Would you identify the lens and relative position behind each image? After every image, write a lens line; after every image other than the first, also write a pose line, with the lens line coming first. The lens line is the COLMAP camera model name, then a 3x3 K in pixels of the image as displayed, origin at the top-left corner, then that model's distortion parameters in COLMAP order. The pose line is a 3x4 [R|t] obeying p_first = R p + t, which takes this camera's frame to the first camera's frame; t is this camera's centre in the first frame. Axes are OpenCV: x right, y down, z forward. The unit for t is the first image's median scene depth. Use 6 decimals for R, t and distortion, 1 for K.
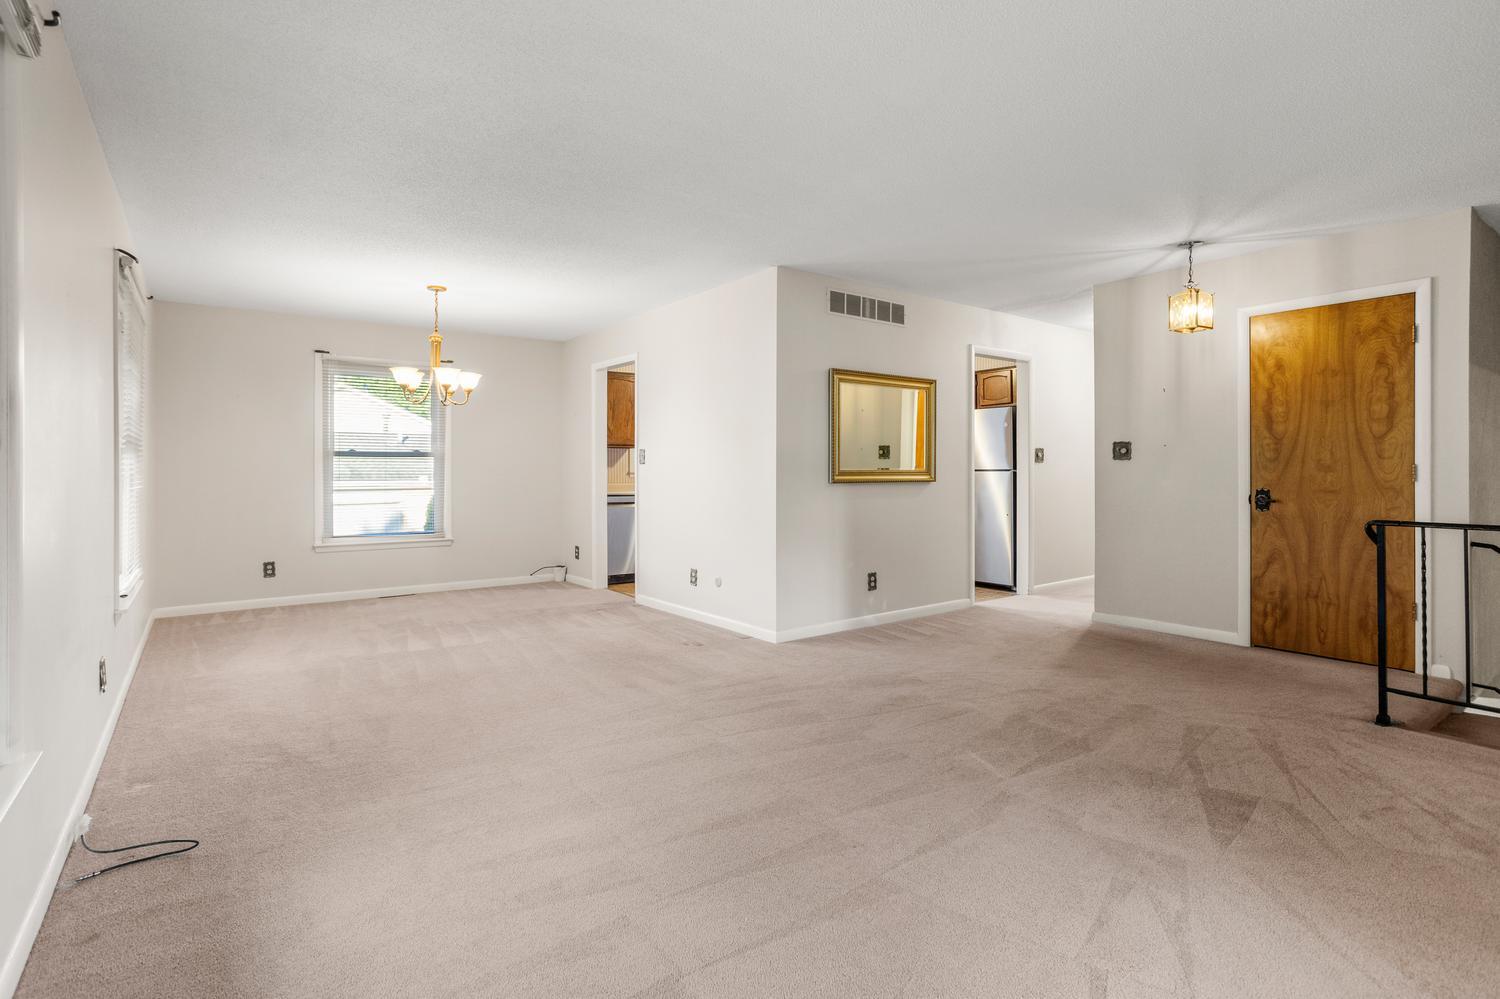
lens RADIAL K [[736.8, 0, 724.7], [0, 736.8, 500.0], [0, 0, 1]] dist [-0.045134, 0.028609]
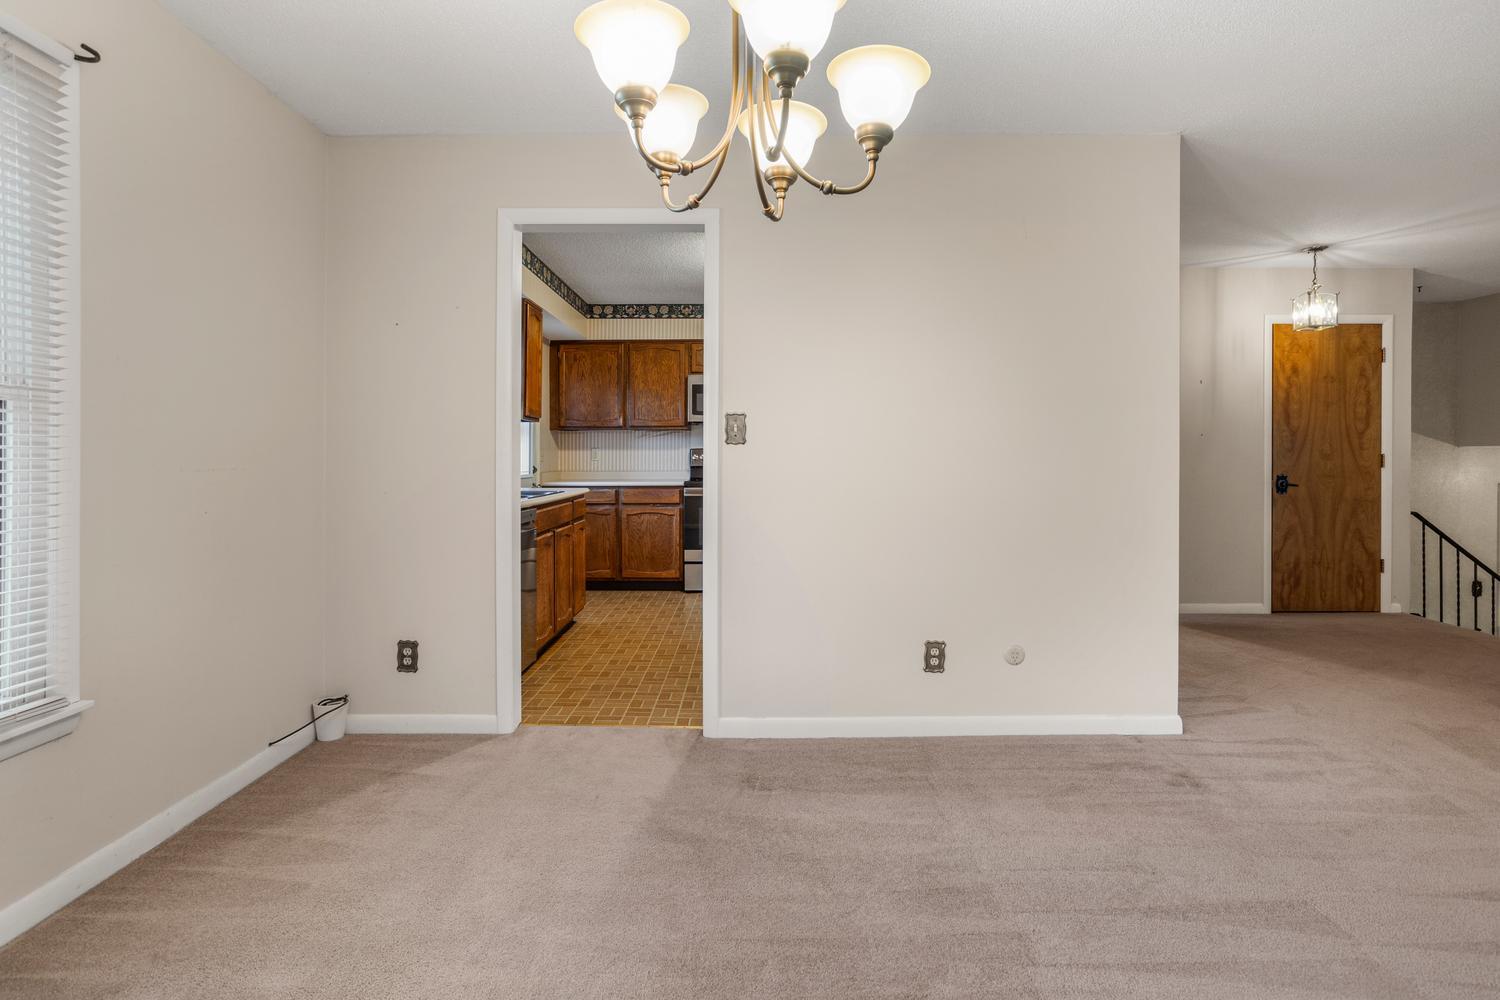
lens RADIAL K [[744.1, 0, 751.3], [0, 744.1, 462.8], [0, 0, 1]] dist [-0.003438, 0.025250]
pose [[0.573175, -0.003577, 0.819425, -0.706682], [0.033015, 0.999279, -0.018732, -0.039283], [-0.818767, 0.037790, 0.572880, 0.992030]]
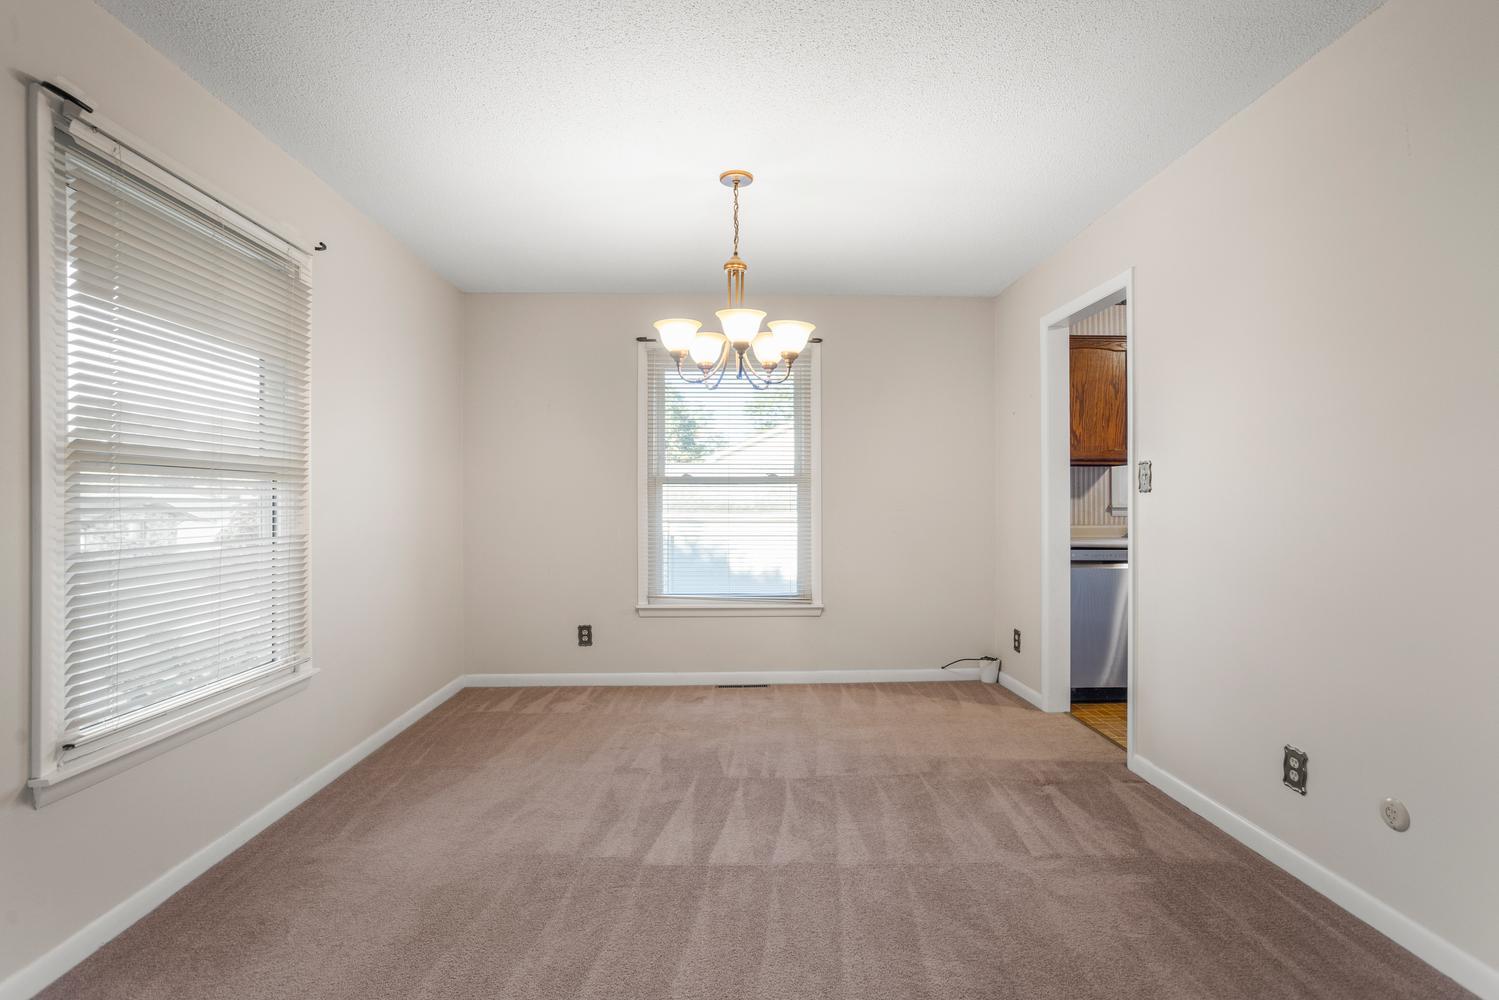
lens RADIAL K [[750.7, 0, 749.9], [0, 750.7, 484.3], [0, 0, 1]] dist [-0.045824, 0.028075]
pose [[0.842737, -0.012267, -0.538186, -0.093517], [-0.021328, 0.998195, -0.056149, -0.028723], [0.537903, 0.058797, 0.840954, 0.611736]]
